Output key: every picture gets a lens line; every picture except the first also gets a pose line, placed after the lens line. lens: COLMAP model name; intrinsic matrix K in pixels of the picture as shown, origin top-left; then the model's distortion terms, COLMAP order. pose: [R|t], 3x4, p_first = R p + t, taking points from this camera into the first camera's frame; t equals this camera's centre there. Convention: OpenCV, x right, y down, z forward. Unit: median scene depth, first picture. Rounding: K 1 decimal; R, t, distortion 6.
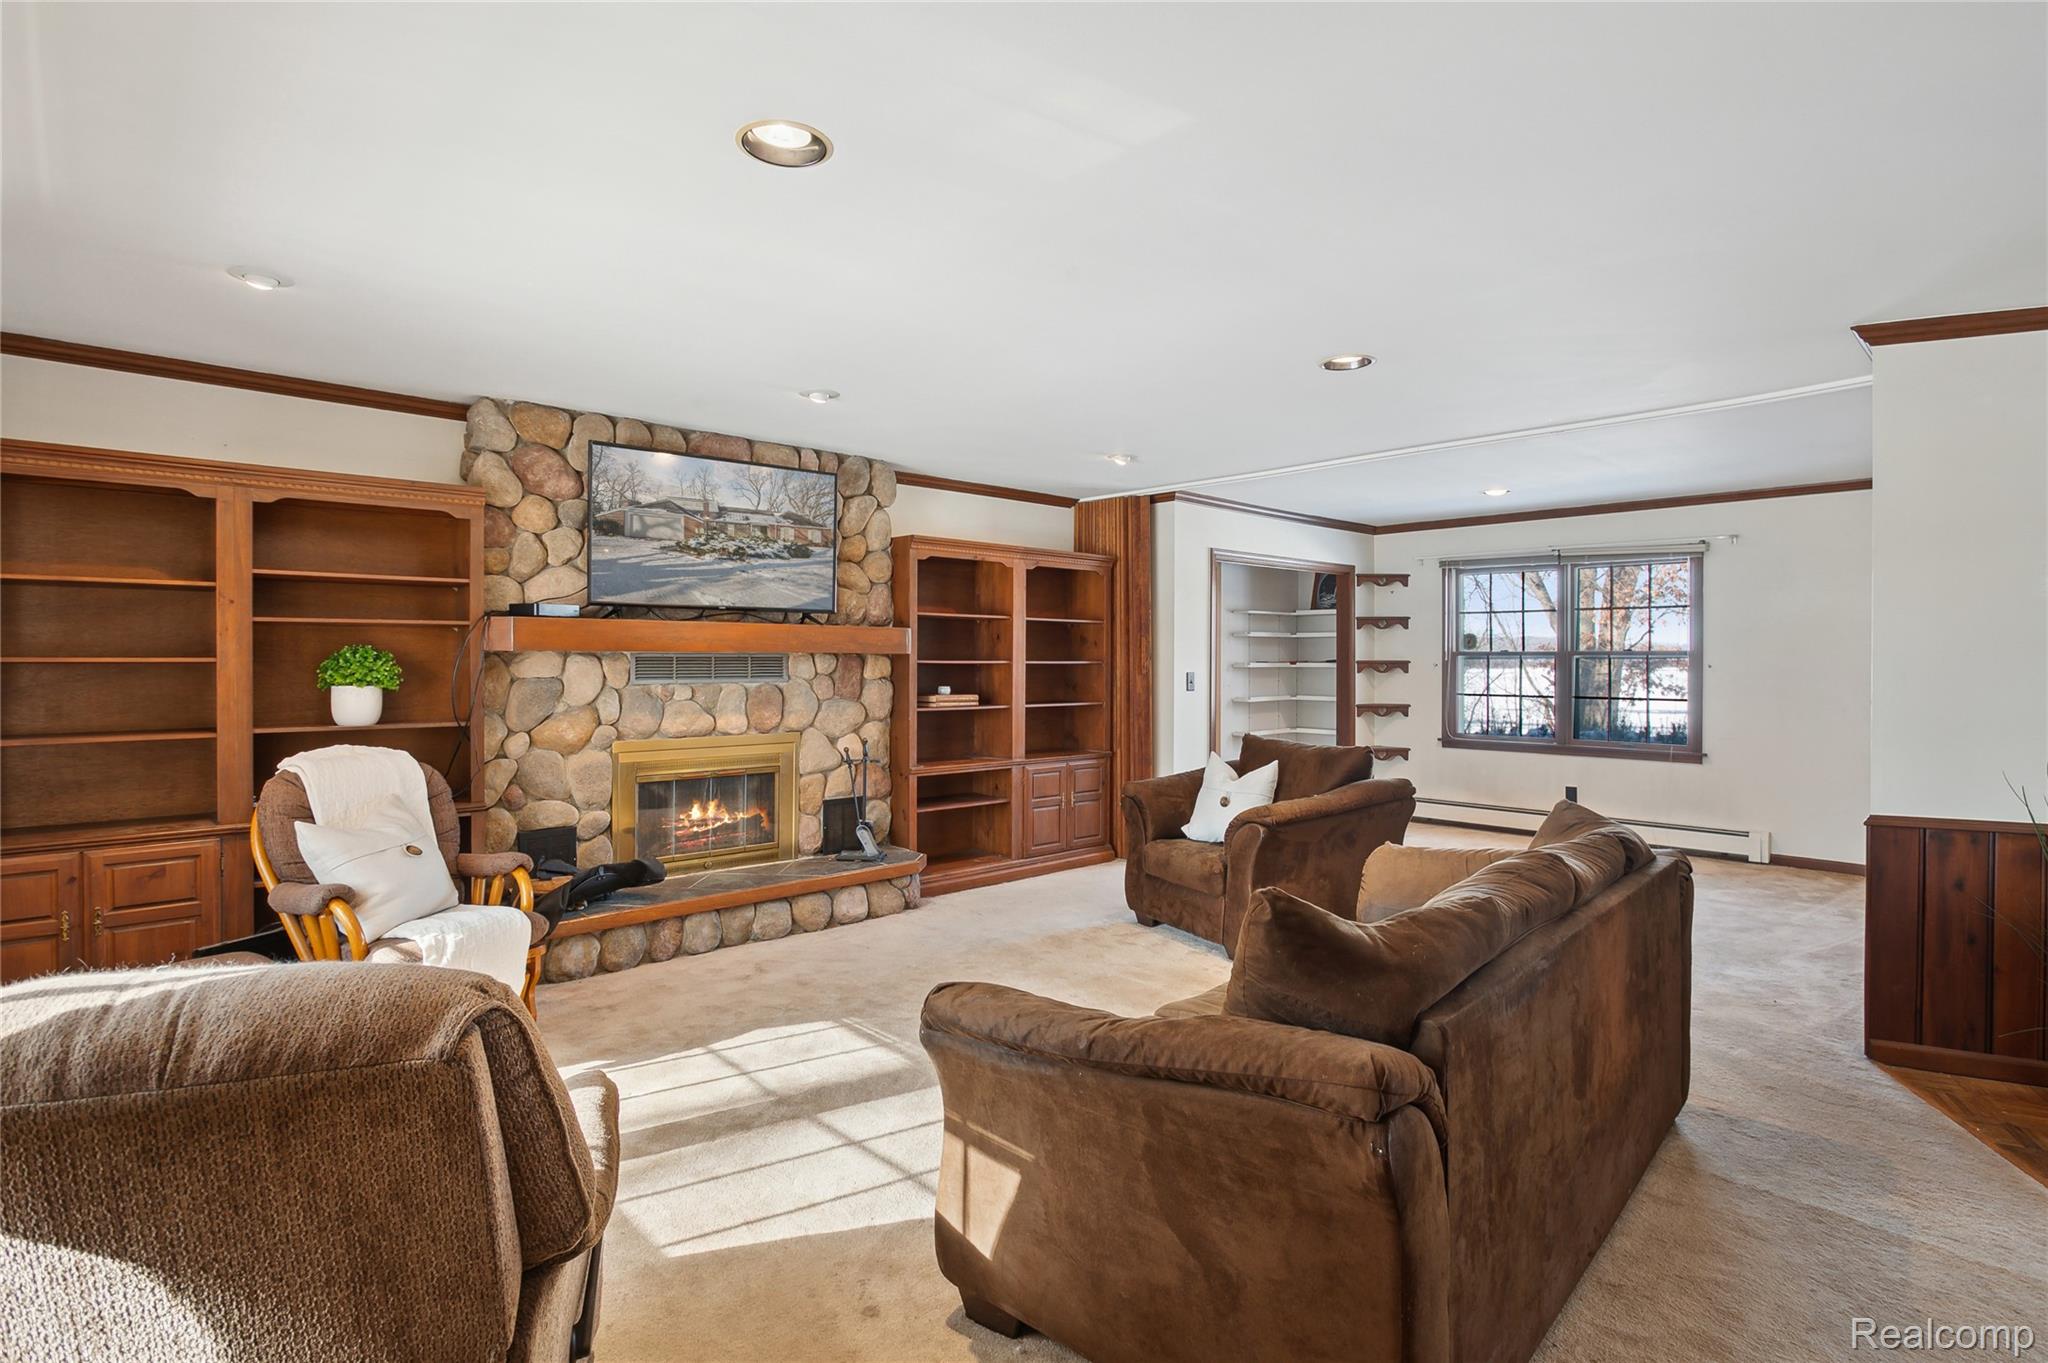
lens RADIAL K [[996.7, 0, 1022.9], [0, 996.7, 678.8], [0, 0, 1]] dist [-0.011622, 0.000480]
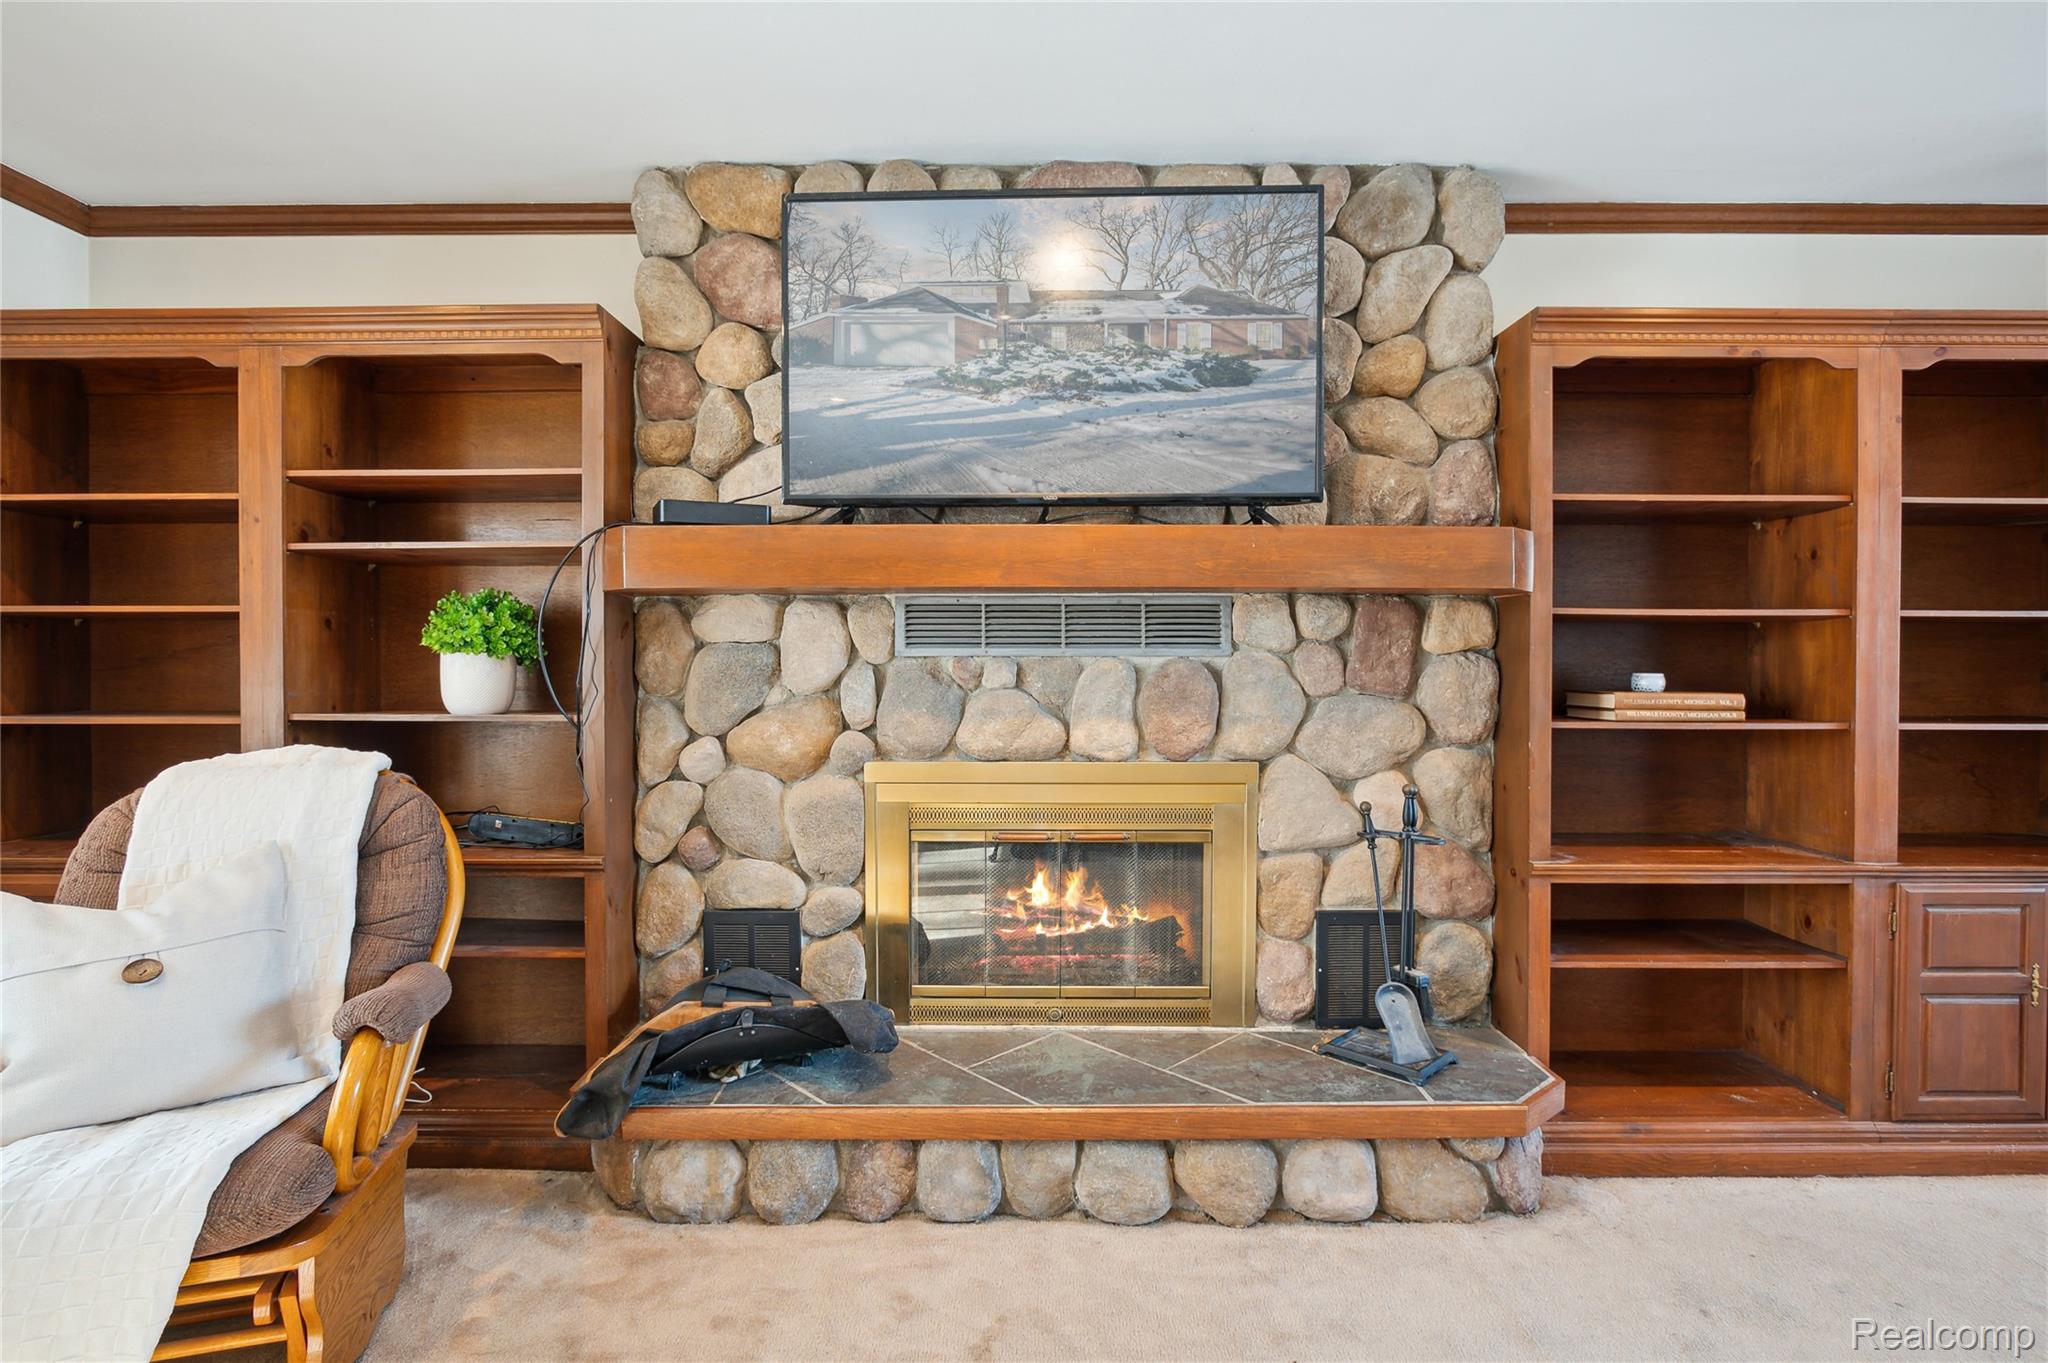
lens RADIAL K [[996.7, 0, 1068.9], [0, 996.7, 647.3], [0, 0, 1]] dist [-0.011622, 0.000480]
pose [[0.729885, 0.000581, -0.683570, 0.036342], [-0.011186, 0.999876, -0.011094, 0.005364], [0.683479, 0.015744, 0.729801, 0.620081]]
